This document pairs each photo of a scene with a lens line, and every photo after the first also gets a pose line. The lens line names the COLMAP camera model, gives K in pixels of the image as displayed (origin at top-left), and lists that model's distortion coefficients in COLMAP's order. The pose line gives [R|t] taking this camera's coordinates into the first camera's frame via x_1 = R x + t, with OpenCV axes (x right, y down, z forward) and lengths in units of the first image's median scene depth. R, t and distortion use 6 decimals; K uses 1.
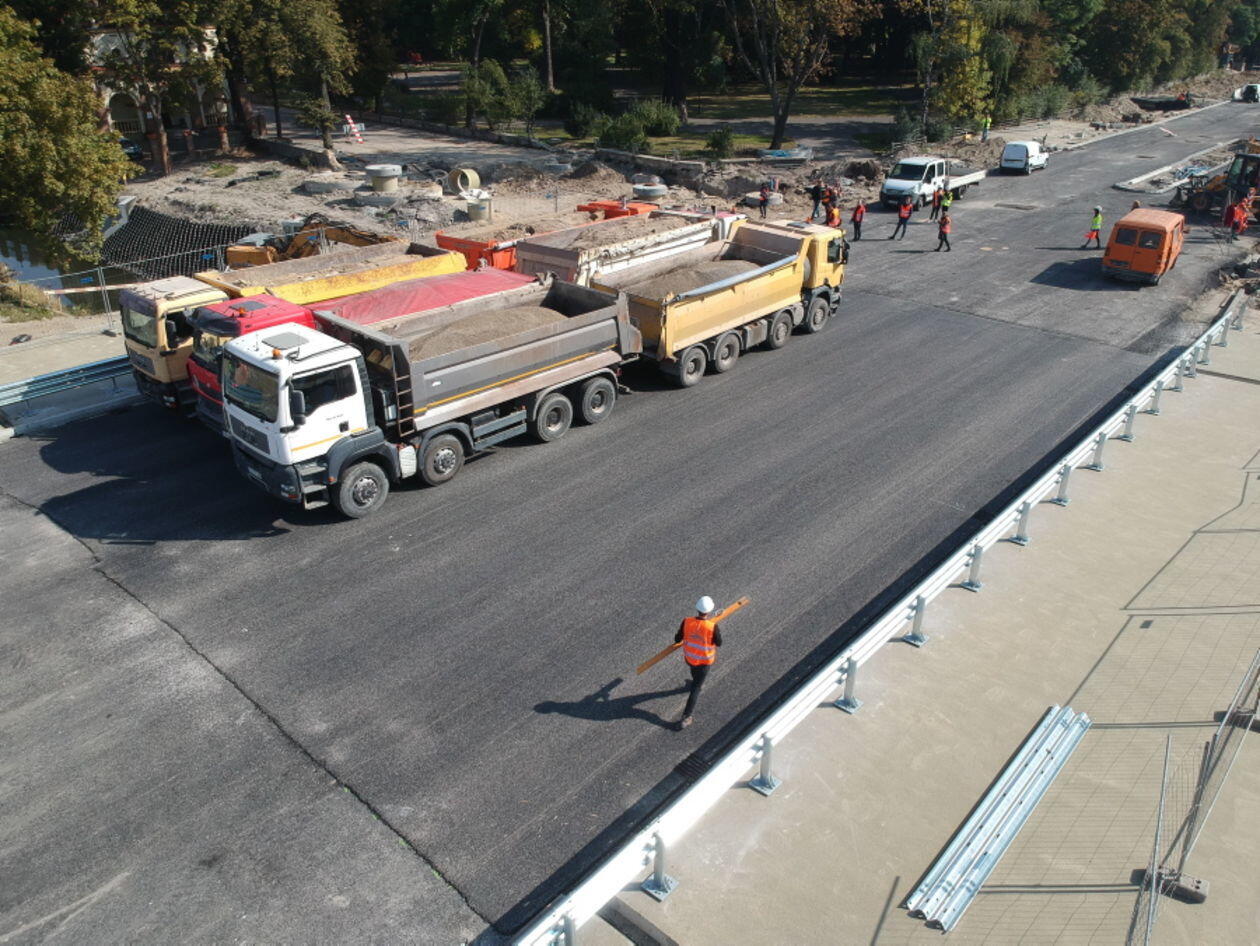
lens RADIAL K [[925.9, 0, 645.6], [0, 925.9, 474.2], [0, 0, 1]] dist [0.065279, -0.123746]
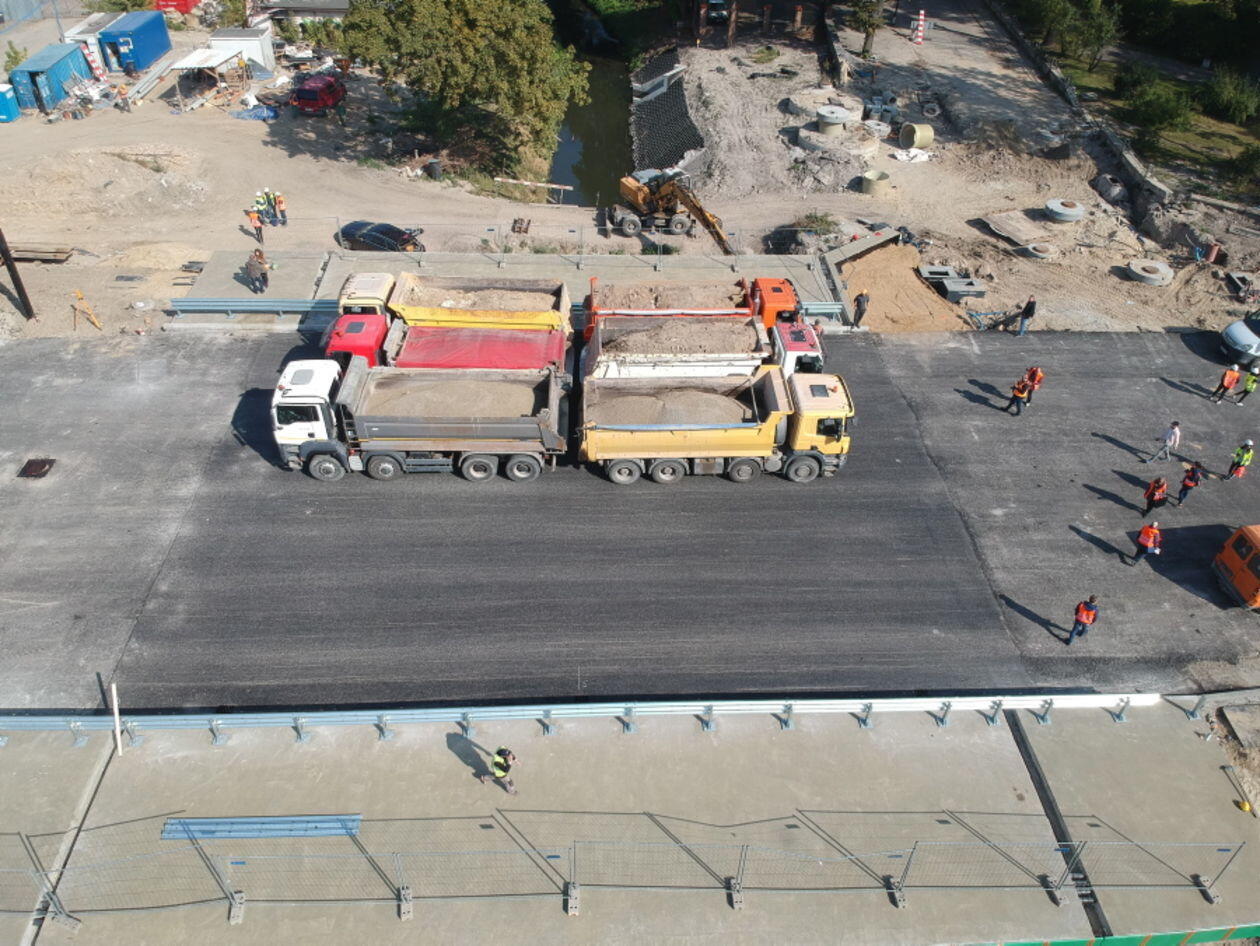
lens RADIAL K [[925.9, 0, 645.6], [0, 925.9, 474.2], [0, 0, 1]] dist [0.065279, -0.123746]
pose [[0.702007, 0.475725, -0.529973, 0.547293], [-0.345928, 0.878260, 0.330143, -0.399055], [0.622511, -0.048430, 0.781111, 0.018234]]
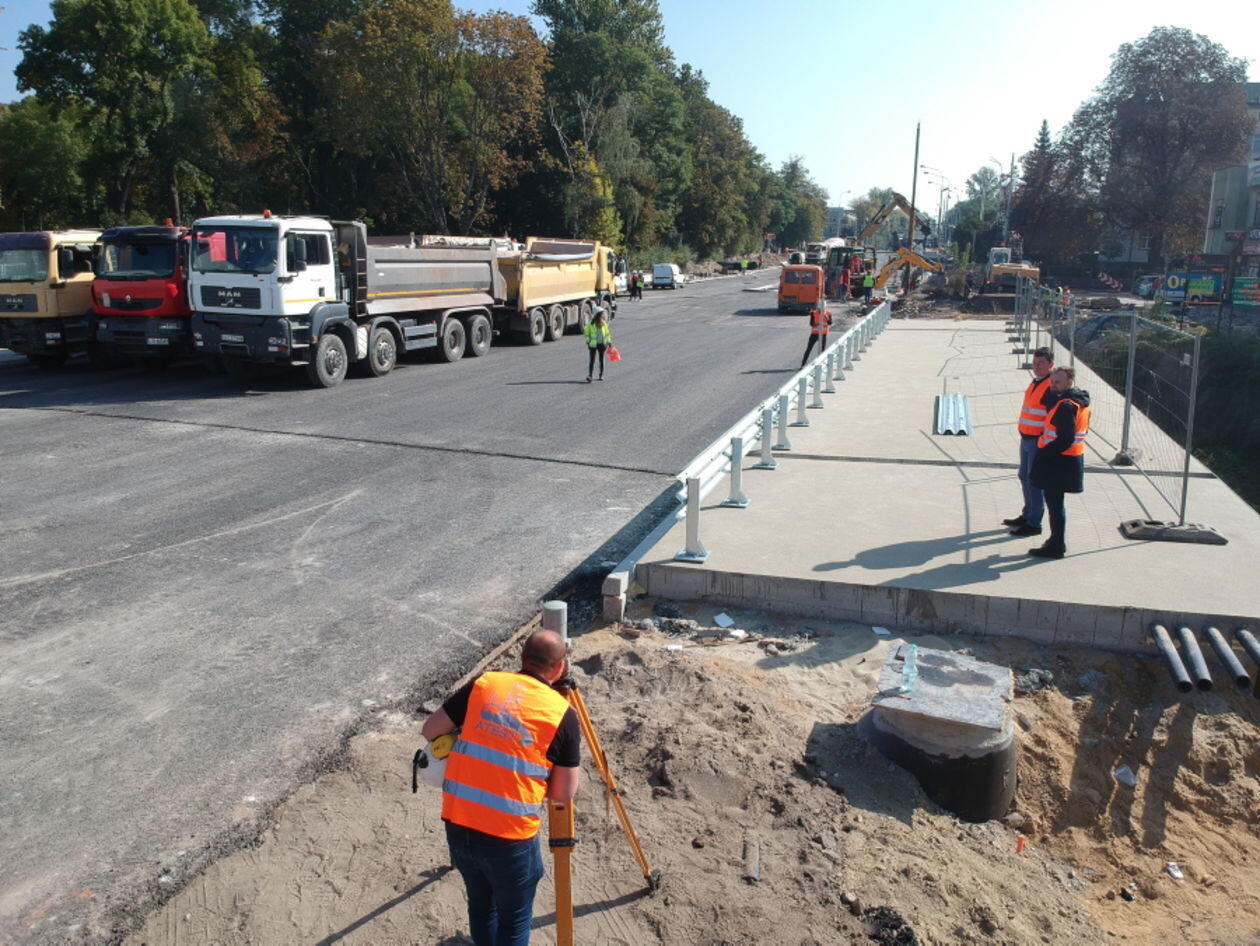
lens RADIAL K [[925.9, 0, 645.6], [0, 925.9, 474.2], [0, 0, 1]] dist [0.065279, -0.123746]
pose [[0.912304, -0.085406, 0.400508, -0.224641], [0.170424, 0.968477, -0.181682, 0.217727], [-0.372366, 0.234005, 0.898101, -0.038962]]
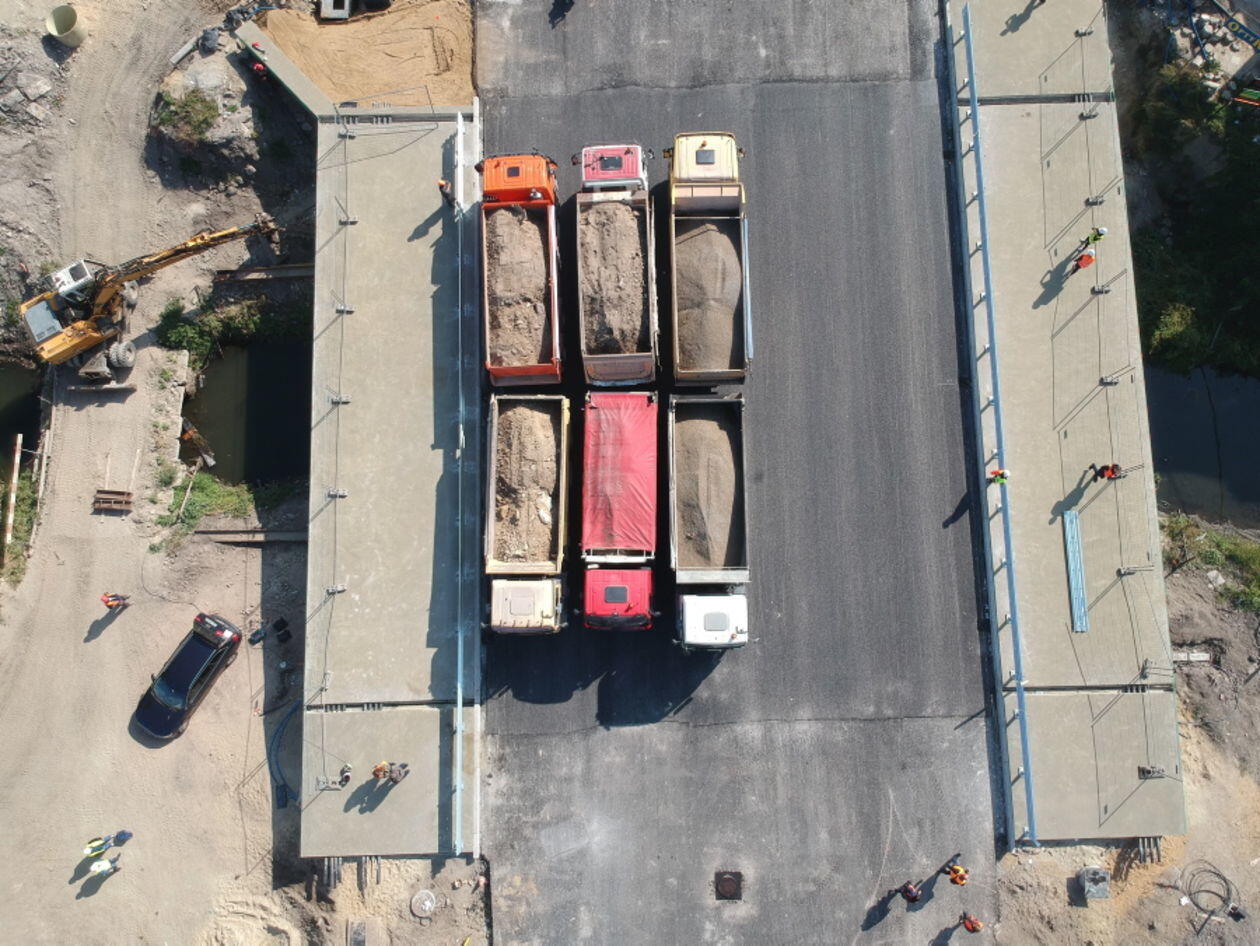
lens RADIAL K [[925.9, 0, 645.6], [0, 925.9, 474.2], [0, 0, 1]] dist [0.065279, -0.123746]
pose [[0.728819, -0.679456, 0.084627, -0.228309], [0.317409, 0.444782, 0.837508, -0.945744], [-0.606691, -0.583531, 0.539831, 0.138550]]
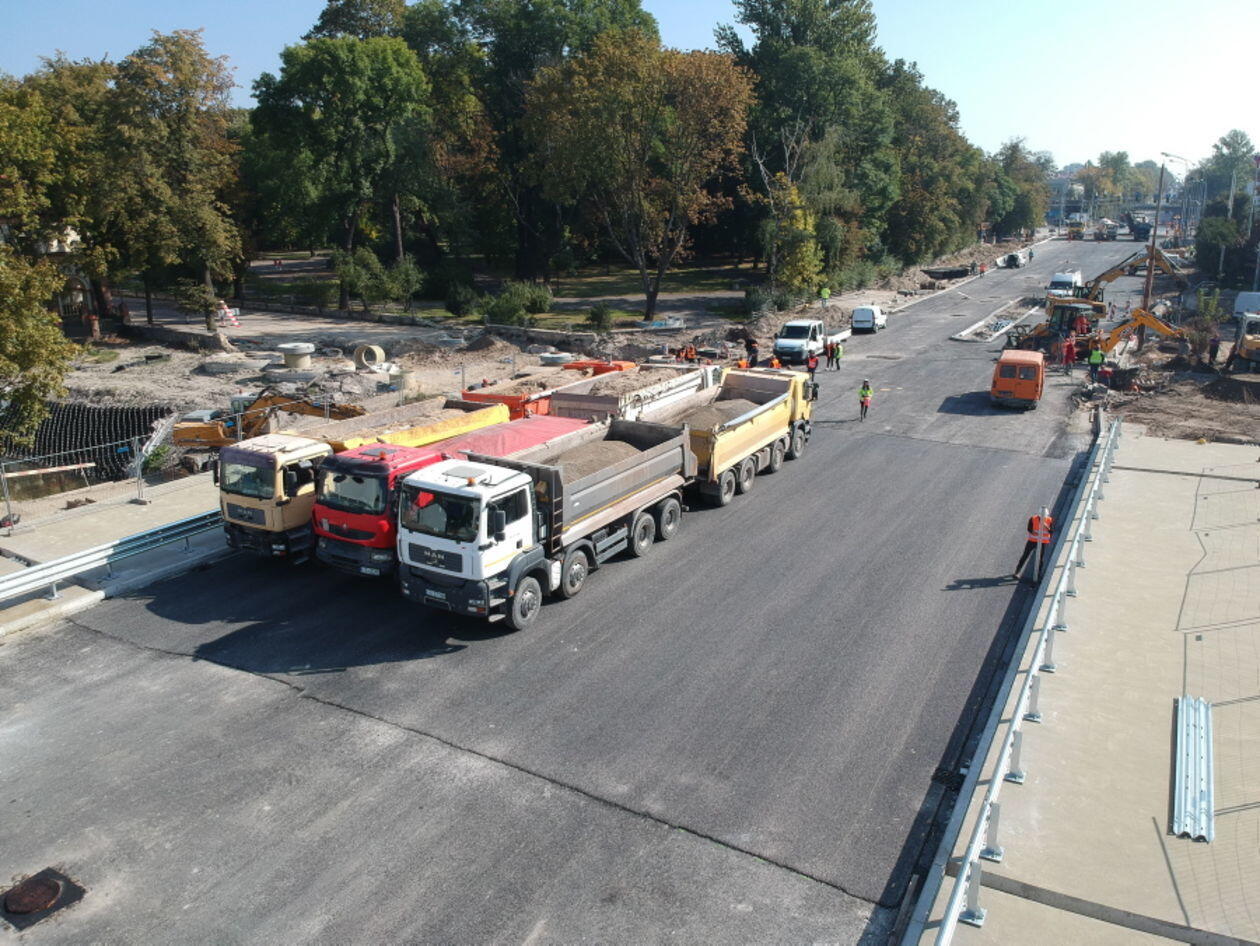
lens RADIAL K [[921.0, 0, 648.9], [0, 921.0, 472.5], [0, 0, 1]] dist [0.114945, -0.203936]
pose [[0.975946, -0.064373, 0.208294, -0.205853], [0.101054, 0.980150, -0.170567, 0.036289], [-0.193179, 0.187513, 0.963079, -0.061166]]
